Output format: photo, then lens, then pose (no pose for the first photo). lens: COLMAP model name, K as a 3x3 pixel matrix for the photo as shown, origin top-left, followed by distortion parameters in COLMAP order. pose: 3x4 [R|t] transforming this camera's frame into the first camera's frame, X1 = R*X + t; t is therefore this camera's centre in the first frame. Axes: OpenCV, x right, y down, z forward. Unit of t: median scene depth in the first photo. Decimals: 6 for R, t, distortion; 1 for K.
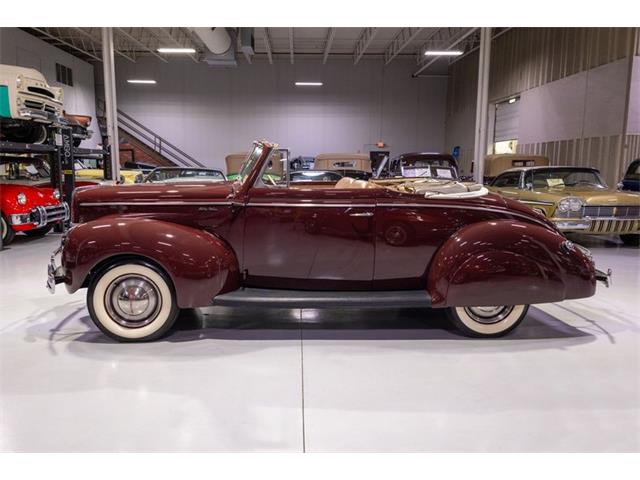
lens RADIAL K [[530.0, 0, 300.3], [0, 530.0, 240.0], [0, 0, 1]] dist [0.007529, 0.000933]
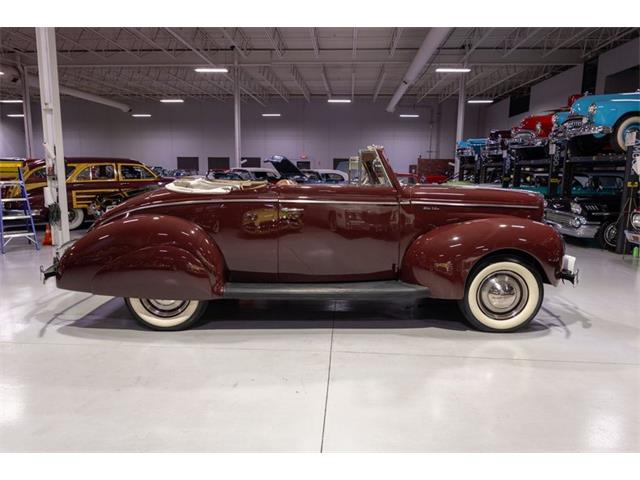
lens RADIAL K [[440.6, 0, 320.0], [0, 440.6, 240.0], [0, 0, 1]] dist [0.004877, -0.000775]
pose [[-0.997149, -0.027634, 0.070214, -0.015229], [-0.006180, 0.957310, 0.288999, -0.146997], [-0.075203, 0.287741, -0.954751, 1.069411]]
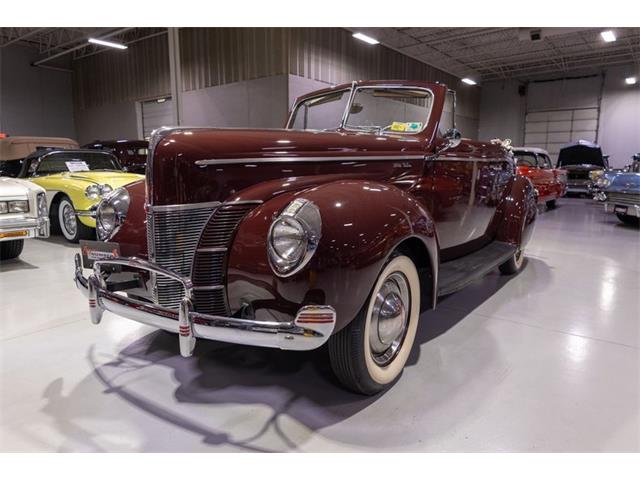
lens RADIAL K [[440.6, 0, 320.0], [0, 440.6, 240.0], [0, 0, 1]] dist [0.004877, -0.000775]
pose [[0.626231, -0.133052, 0.768201, -0.351048], [0.113498, 0.990391, 0.079013, -0.009770], [-0.771332, 0.037709, 0.635315, 0.356403]]
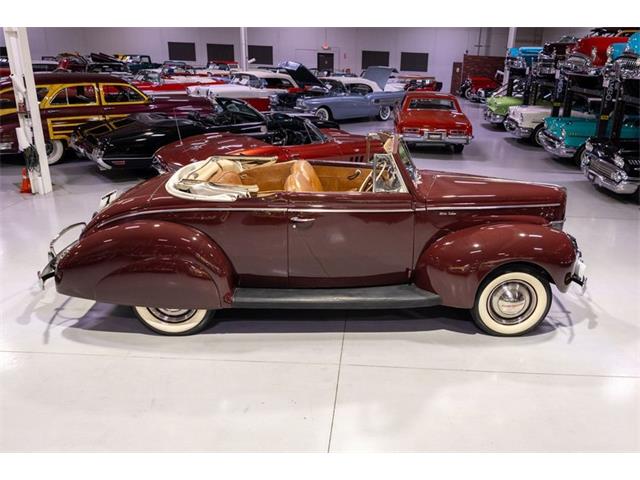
lens RADIAL K [[516.5, 0, 377.2], [0, 516.5, 240.9], [0, 0, 1]] dist [-0.013084, -0.003173]
pose [[-0.998526, -0.054252, 0.001344, -0.028525], [-0.047247, 0.881253, 0.470277, -0.260308], [-0.026698, 0.469520, -0.882518, 1.085890]]
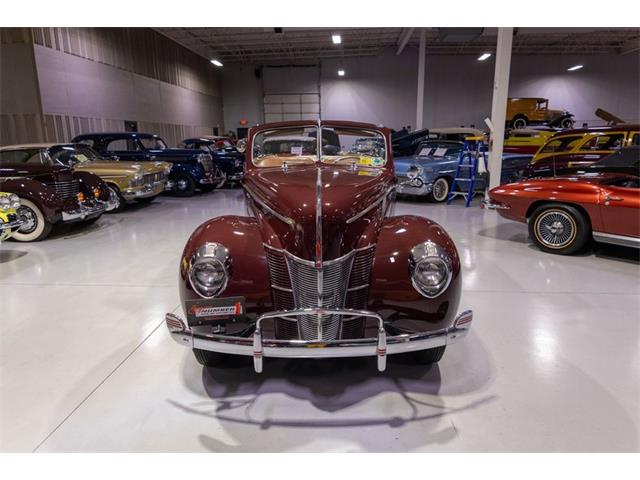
lens RADIAL K [[440.6, 0, 320.0], [0, 440.6, 240.0], [0, 0, 1]] dist [0.004877, -0.000775]
pose [[0.075744, -0.233133, 0.969491, -0.480855], [0.150582, 0.963807, 0.220002, -0.086294], [-0.985692, 0.129324, 0.108108, 0.523007]]
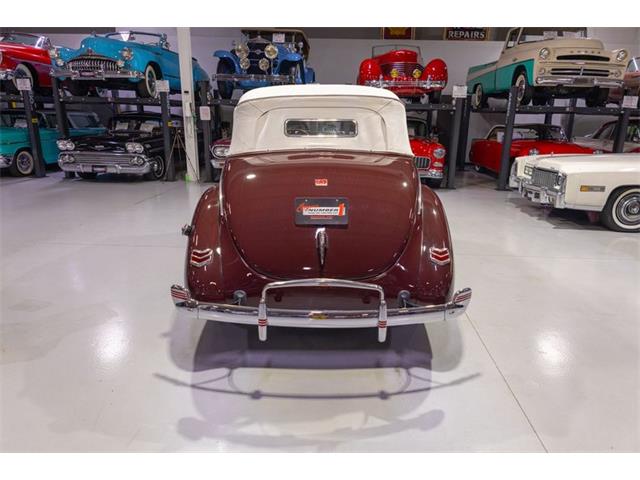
lens RADIAL K [[437.8, 0, 333.5], [0, 437.8, 242.3], [0, 0, 1]] dist [0.018264, 0.000263]
pose [[-0.053677, 0.275996, -0.959659, 0.542388], [-0.150815, 0.947779, 0.281015, -0.092531], [0.987104, 0.159815, -0.009250, 0.608671]]
